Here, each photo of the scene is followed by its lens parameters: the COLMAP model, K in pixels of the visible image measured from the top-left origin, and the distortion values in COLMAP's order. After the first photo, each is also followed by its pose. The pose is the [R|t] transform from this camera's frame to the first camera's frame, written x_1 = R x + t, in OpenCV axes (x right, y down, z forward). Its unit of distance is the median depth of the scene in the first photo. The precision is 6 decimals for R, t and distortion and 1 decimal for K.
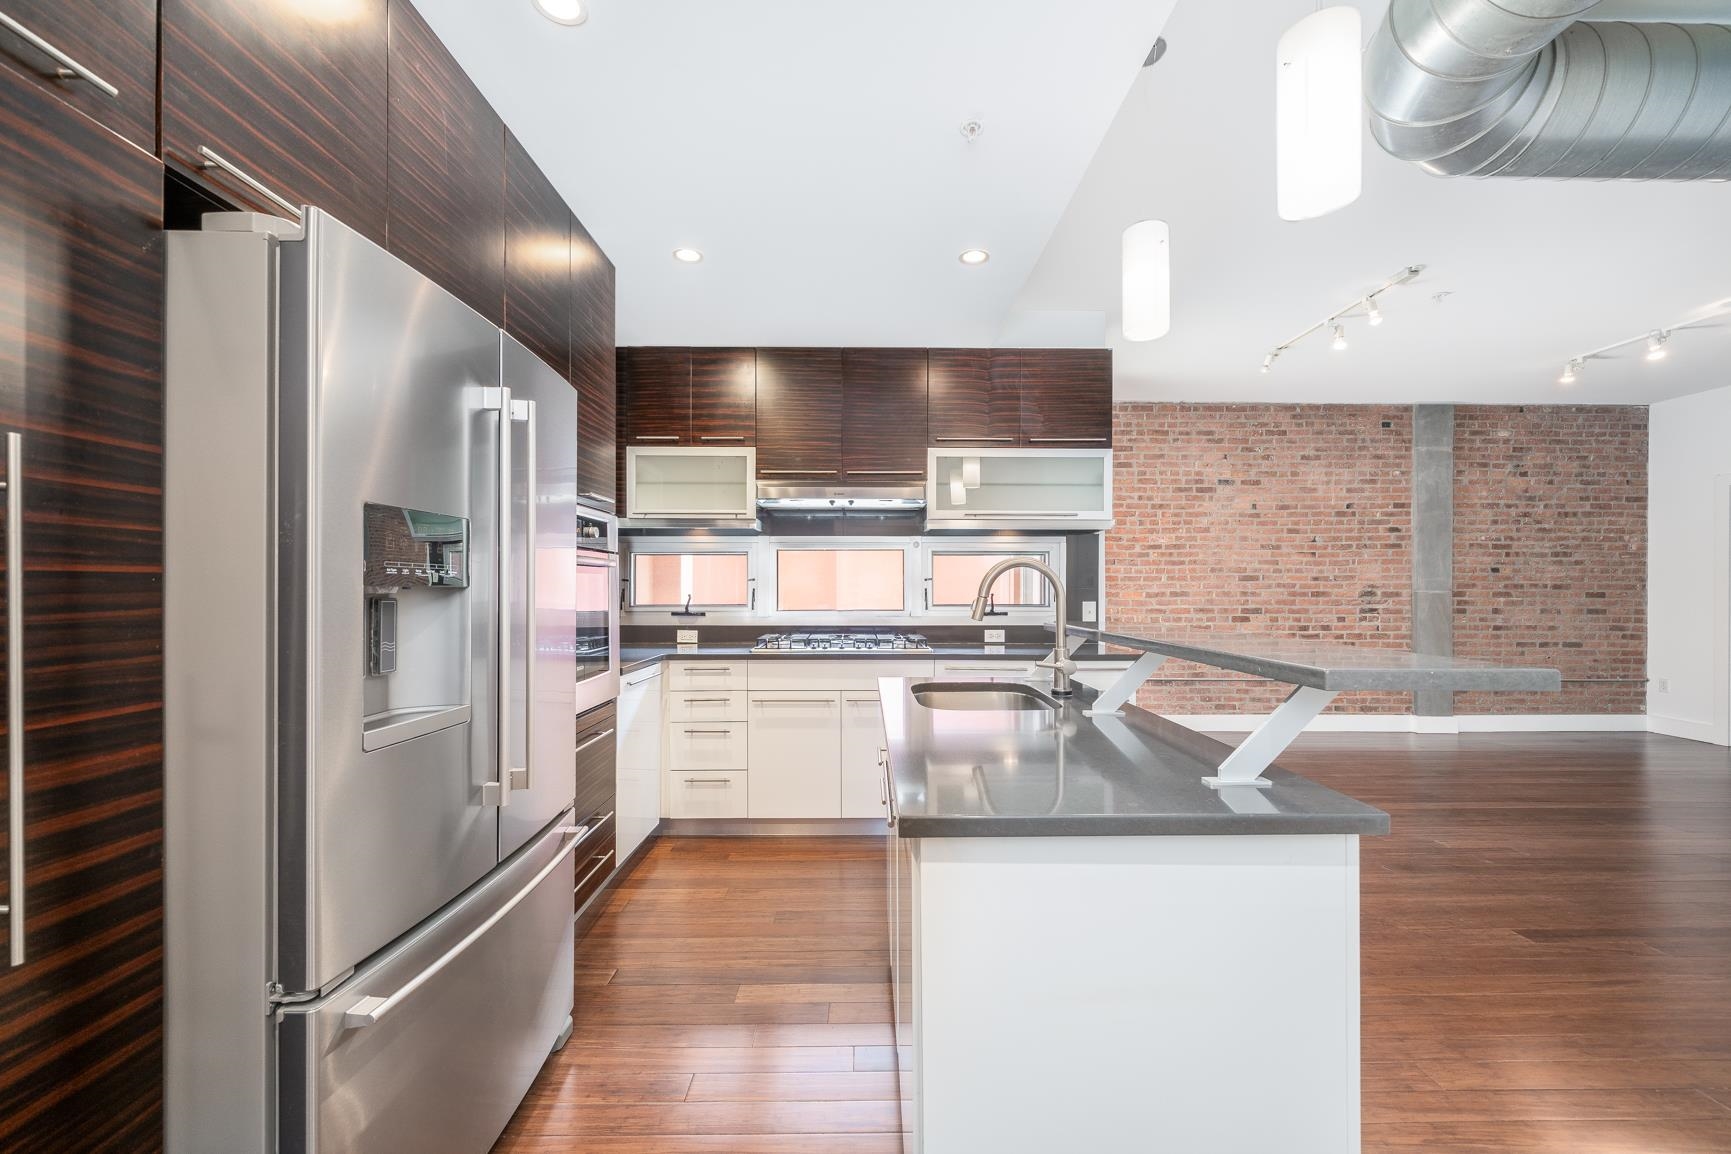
lens RADIAL K [[682.9, 0, 869.9], [0, 682.9, 591.6], [0, 0, 1]] dist [-0.000798, 0.000191]
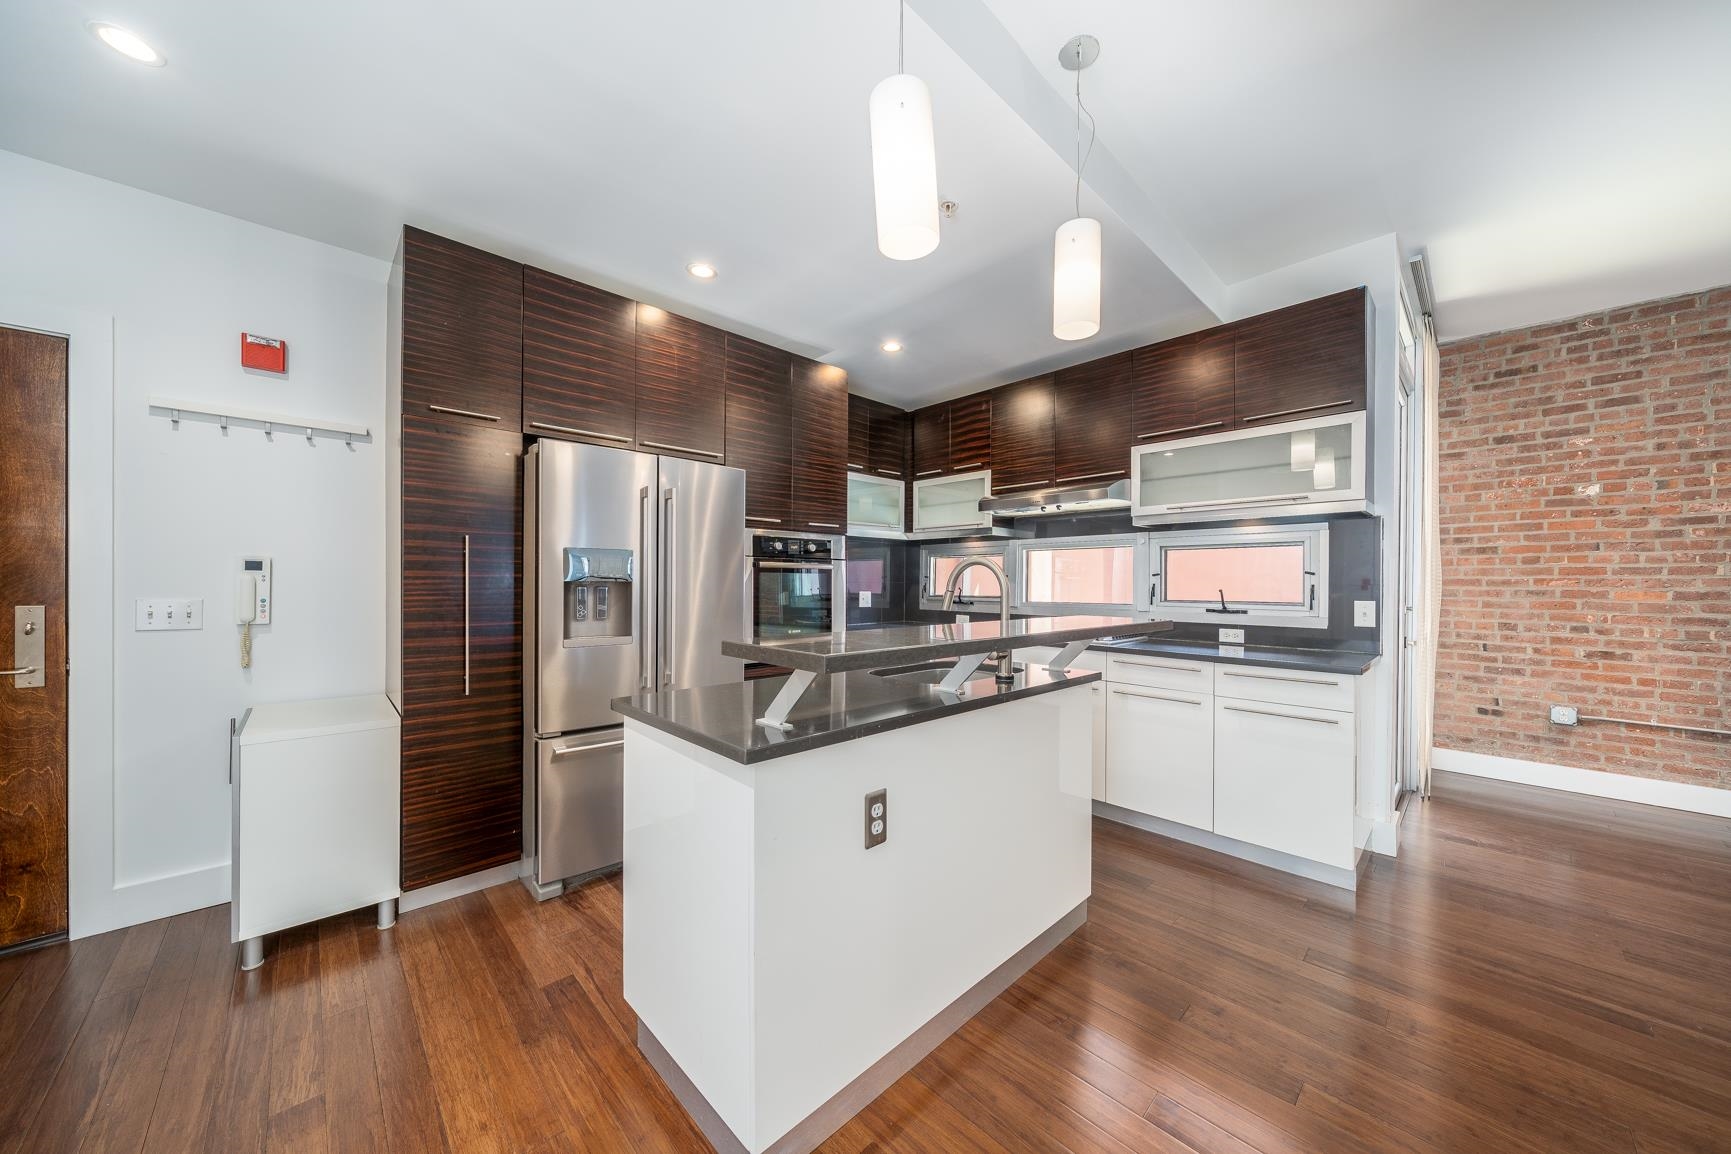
lens RADIAL K [[596.2, 0, 870.2], [0, 596.2, 587.0], [0, 0, 1]] dist [-0.002170, -0.000203]
pose [[0.685322, 0.005835, -0.728217, 0.289831], [-0.006999, 0.999974, 0.001426, 0.000926], [0.728206, 0.004119, 0.685346, 0.063796]]
